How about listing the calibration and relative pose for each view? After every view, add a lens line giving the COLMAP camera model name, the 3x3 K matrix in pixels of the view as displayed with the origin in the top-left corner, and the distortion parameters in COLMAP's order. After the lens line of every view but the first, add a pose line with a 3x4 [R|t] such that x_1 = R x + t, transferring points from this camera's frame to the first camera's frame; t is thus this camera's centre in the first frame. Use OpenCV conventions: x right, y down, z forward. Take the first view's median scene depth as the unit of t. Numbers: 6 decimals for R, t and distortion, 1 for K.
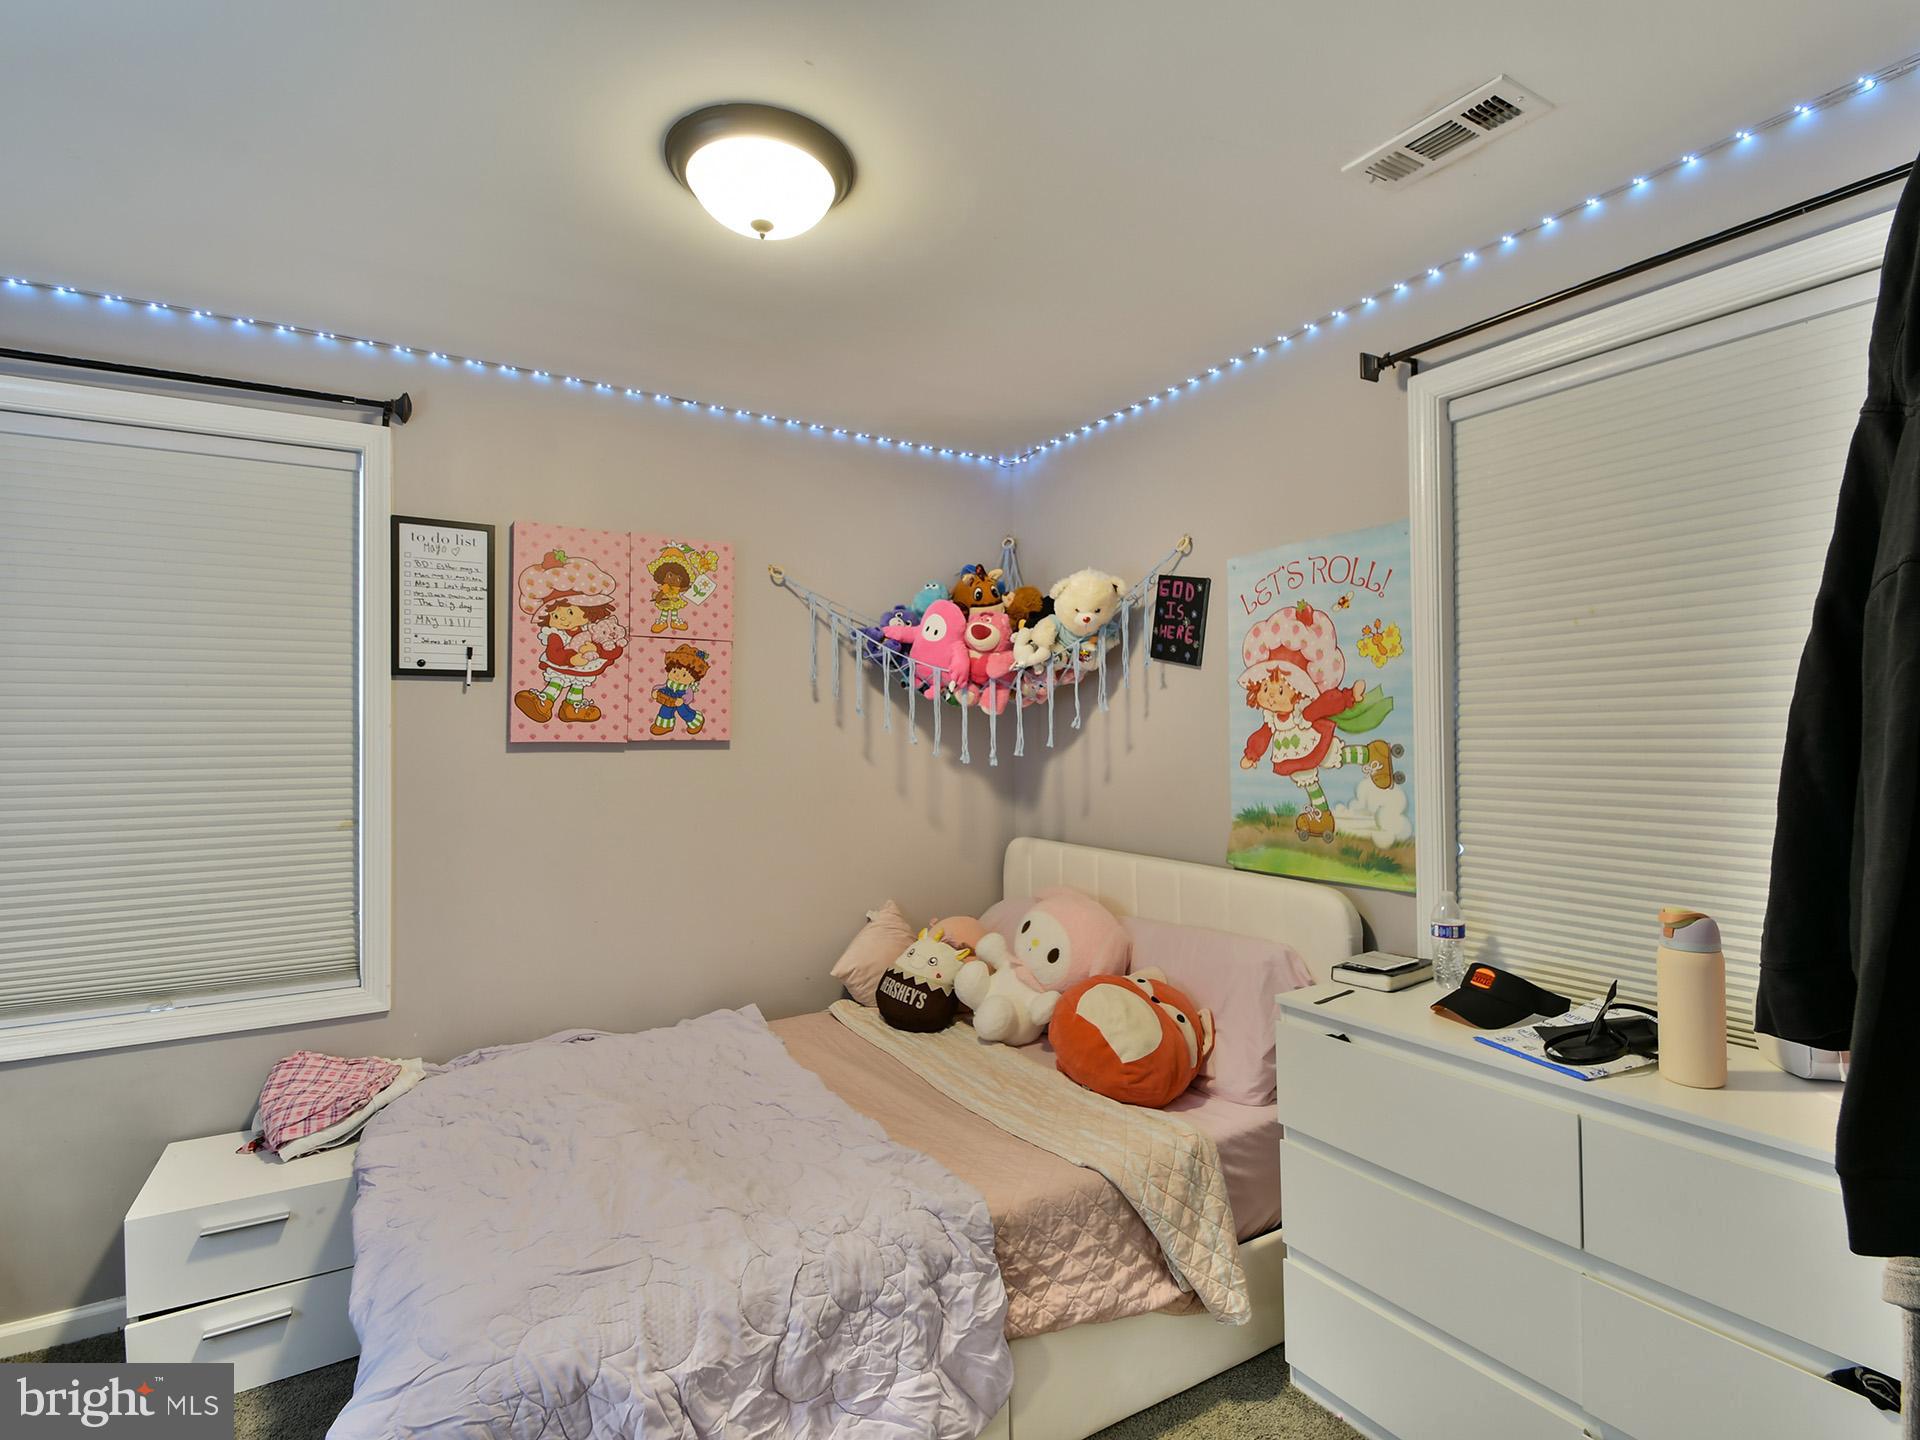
lens RADIAL K [[976.6, 0, 961.2], [0, 976.6, 728.6], [0, 0, 1]] dist [-0.015352, -0.000688]
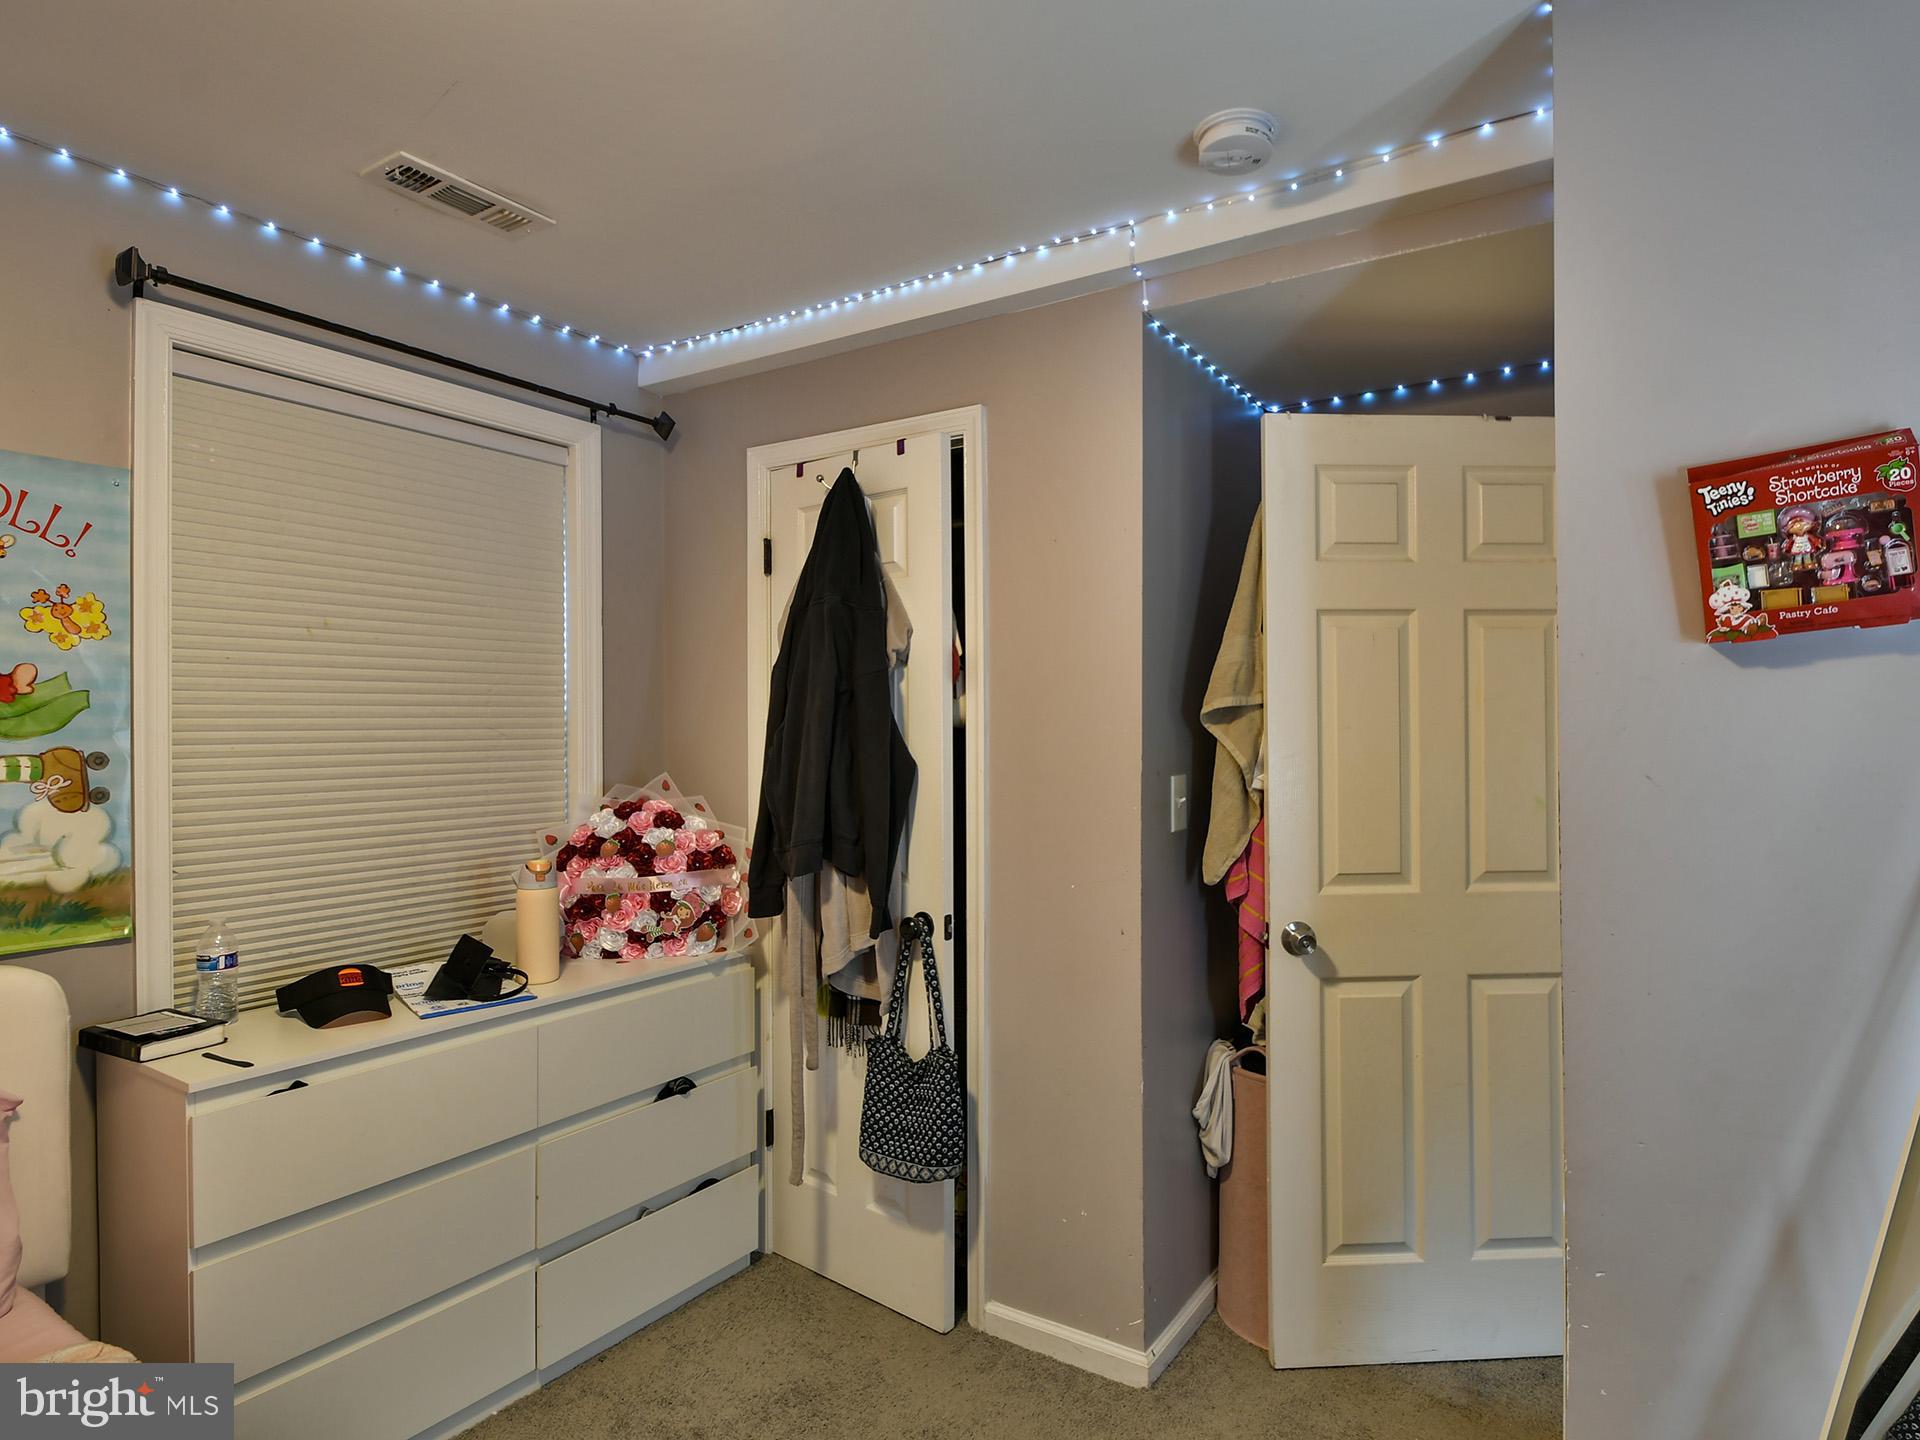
lens RADIAL K [[1086.3, 0, 960.1], [0, 1086.3, 721.1], [0, 0, 1]] dist [-0.001421, -0.000346]
pose [[-0.426576, 0.011609, 0.904377, -0.612951], [-0.002299, 0.999900, -0.013920, 0.001744], [-0.904449, -0.008018, -0.426506, 0.735263]]
